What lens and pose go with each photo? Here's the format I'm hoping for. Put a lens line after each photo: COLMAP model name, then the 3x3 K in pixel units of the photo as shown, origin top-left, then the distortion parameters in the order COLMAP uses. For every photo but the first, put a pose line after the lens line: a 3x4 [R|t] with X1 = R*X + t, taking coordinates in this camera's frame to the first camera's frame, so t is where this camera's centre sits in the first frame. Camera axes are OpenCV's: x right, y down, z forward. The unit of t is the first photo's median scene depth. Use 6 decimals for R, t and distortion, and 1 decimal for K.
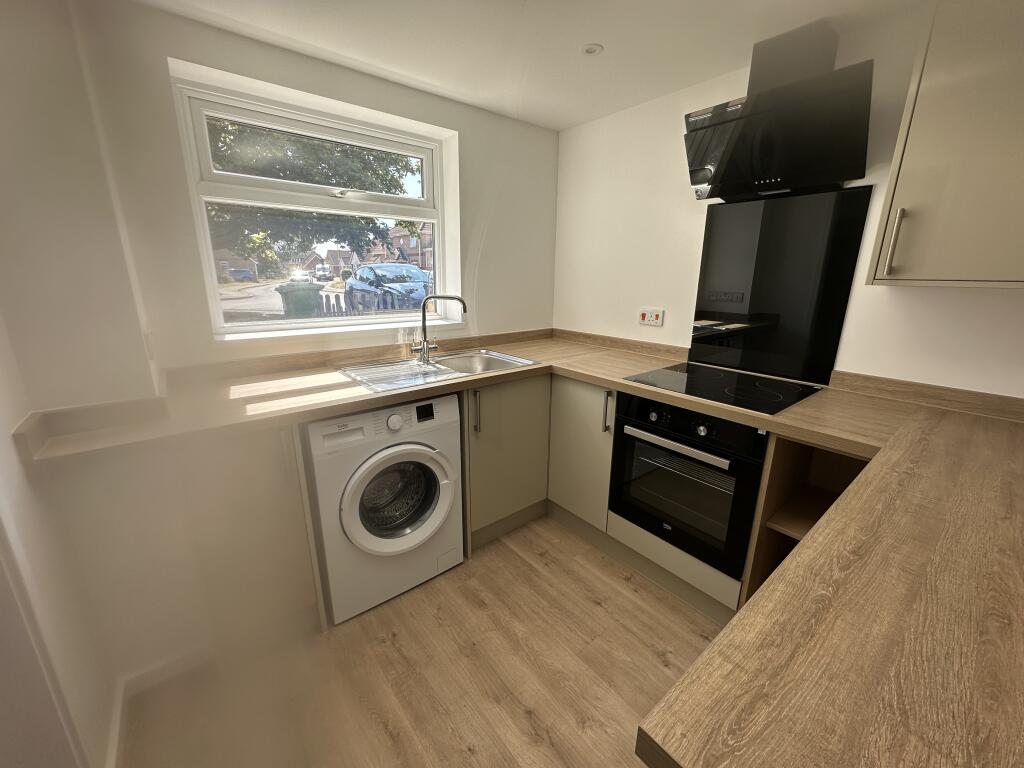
lens RADIAL K [[411.2, 0, 512.0], [0, 411.2, 384.0], [0, 0, 1]] dist [0.000300, -0.000058]
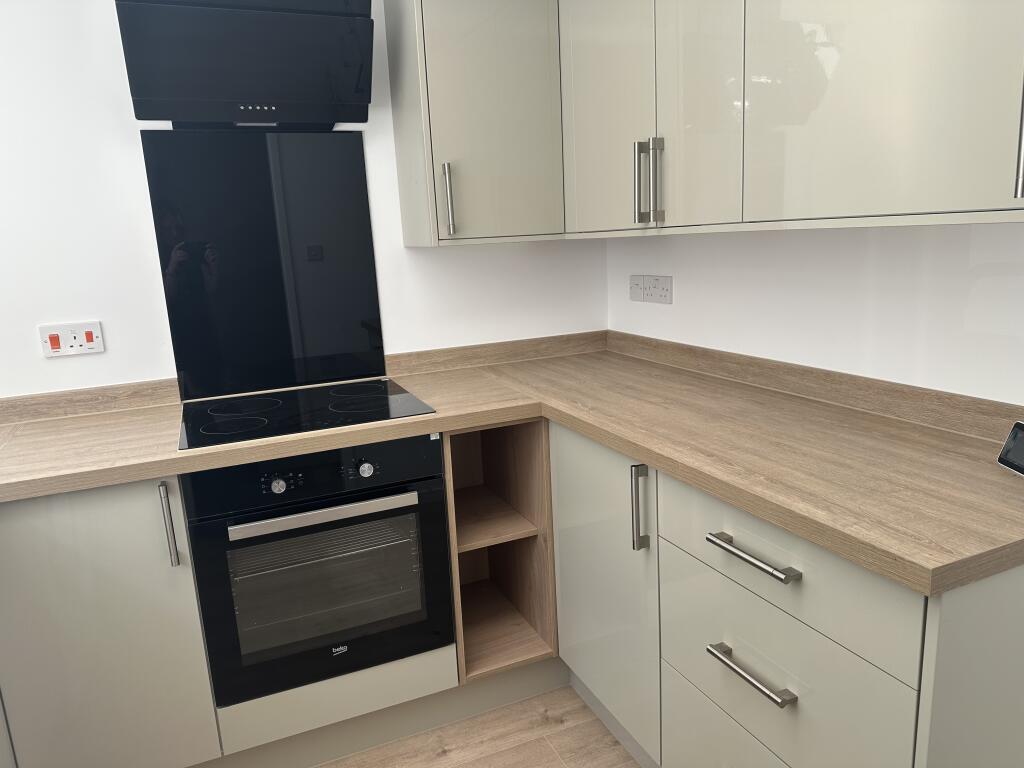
lens RADIAL K [[731.4, 0, 512.0], [0, 731.4, 384.0], [0, 0, 1]] dist [-0.004594, -0.002724]
pose [[0.269647, -0.219167, 0.937687, -0.541979], [0.306231, 0.942722, 0.132283, -0.099160], [-0.912970, 0.251479, 0.321318, 0.365763]]
